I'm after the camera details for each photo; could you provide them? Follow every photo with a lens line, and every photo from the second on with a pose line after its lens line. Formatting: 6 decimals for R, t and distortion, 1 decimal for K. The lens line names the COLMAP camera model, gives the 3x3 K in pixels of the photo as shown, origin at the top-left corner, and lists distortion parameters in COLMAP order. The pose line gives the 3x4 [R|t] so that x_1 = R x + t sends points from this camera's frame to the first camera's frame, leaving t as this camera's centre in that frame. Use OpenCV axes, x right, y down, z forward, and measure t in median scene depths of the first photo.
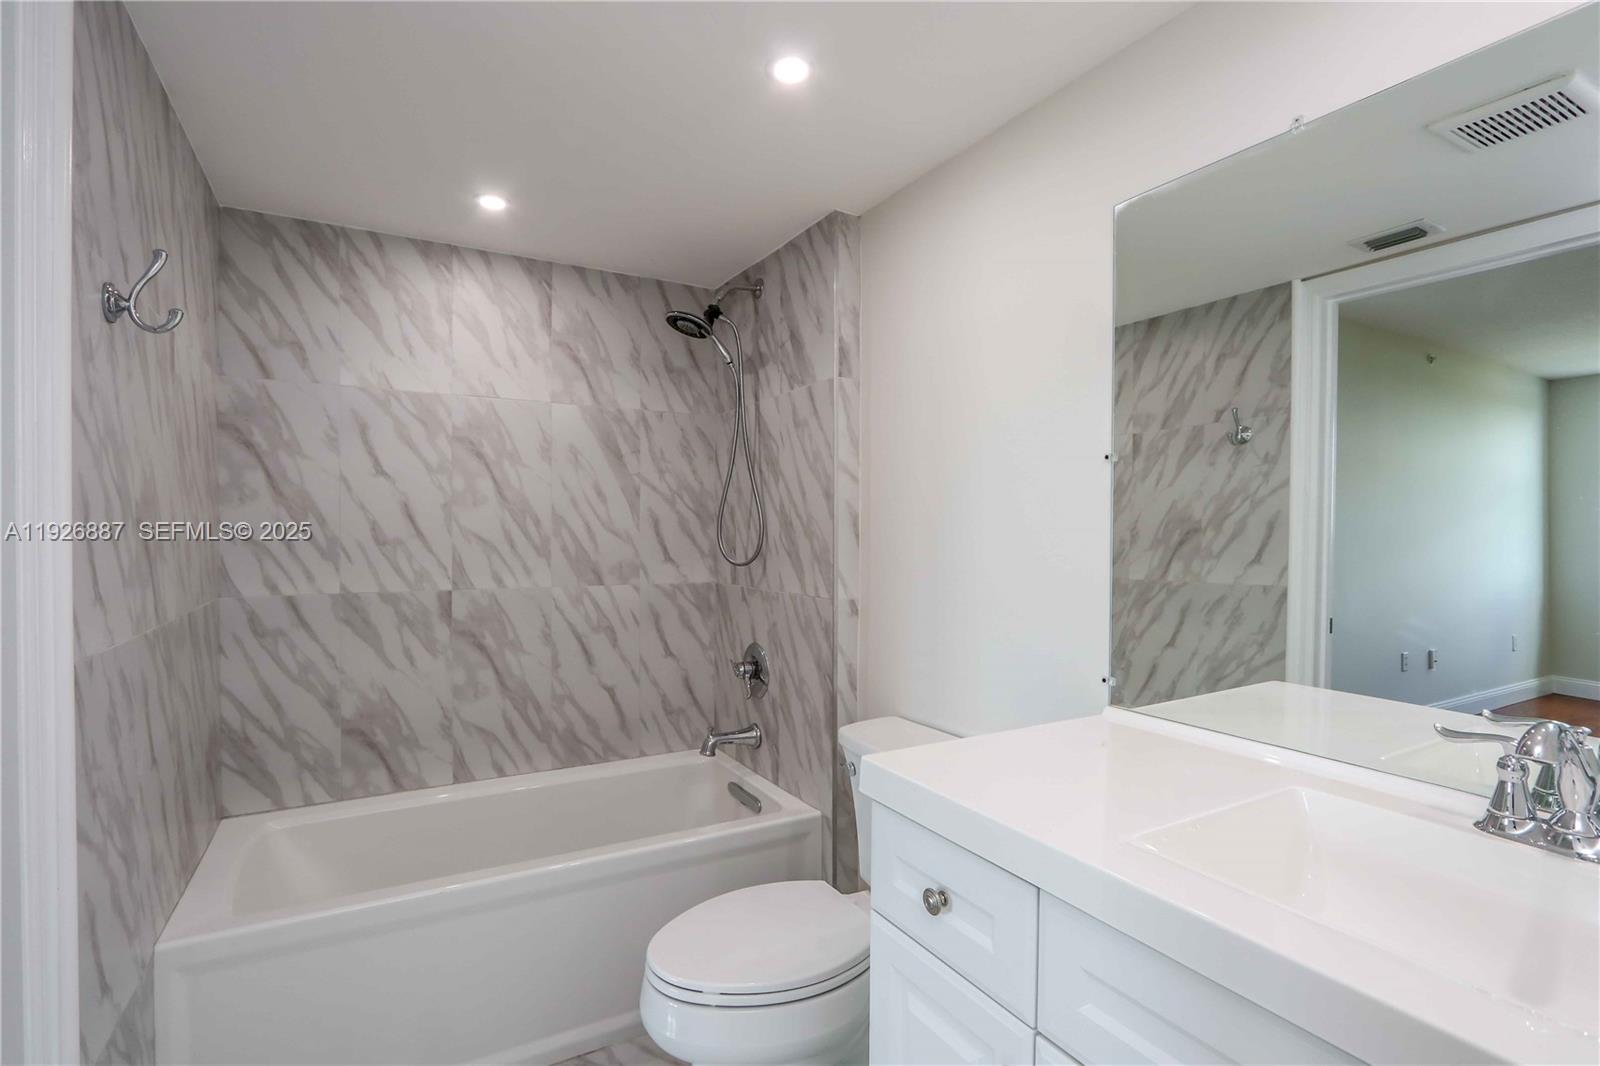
lens RADIAL K [[765.0, 0, 800.0], [0, 765.0, 533.0], [0, 0, 1]] dist [-0.001009, 0.000417]
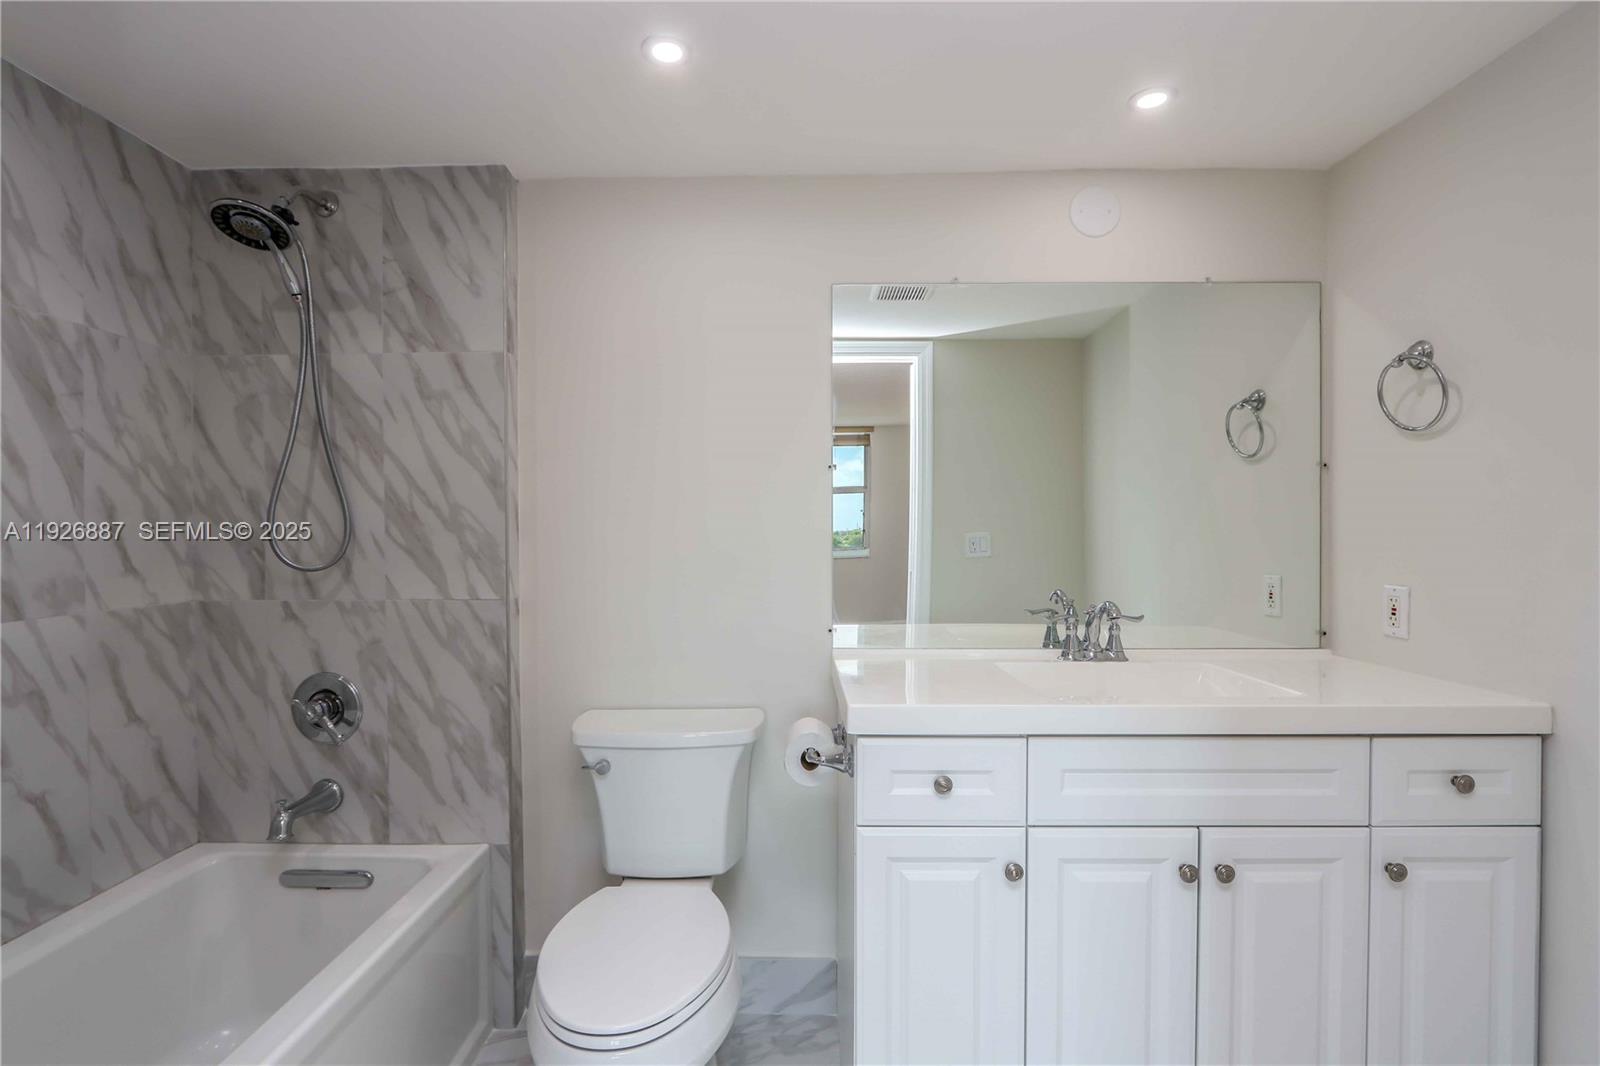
lens RADIAL K [[732.9, 0, 798.5], [0, 732.9, 529.4], [0, 0, 1]] dist [0.000104, -0.000628]
pose [[0.506591, -0.008345, 0.862146, -0.435052], [0.010820, 0.999936, 0.003320, 0.004939], [-0.862119, 0.007647, 0.506649, 0.224397]]
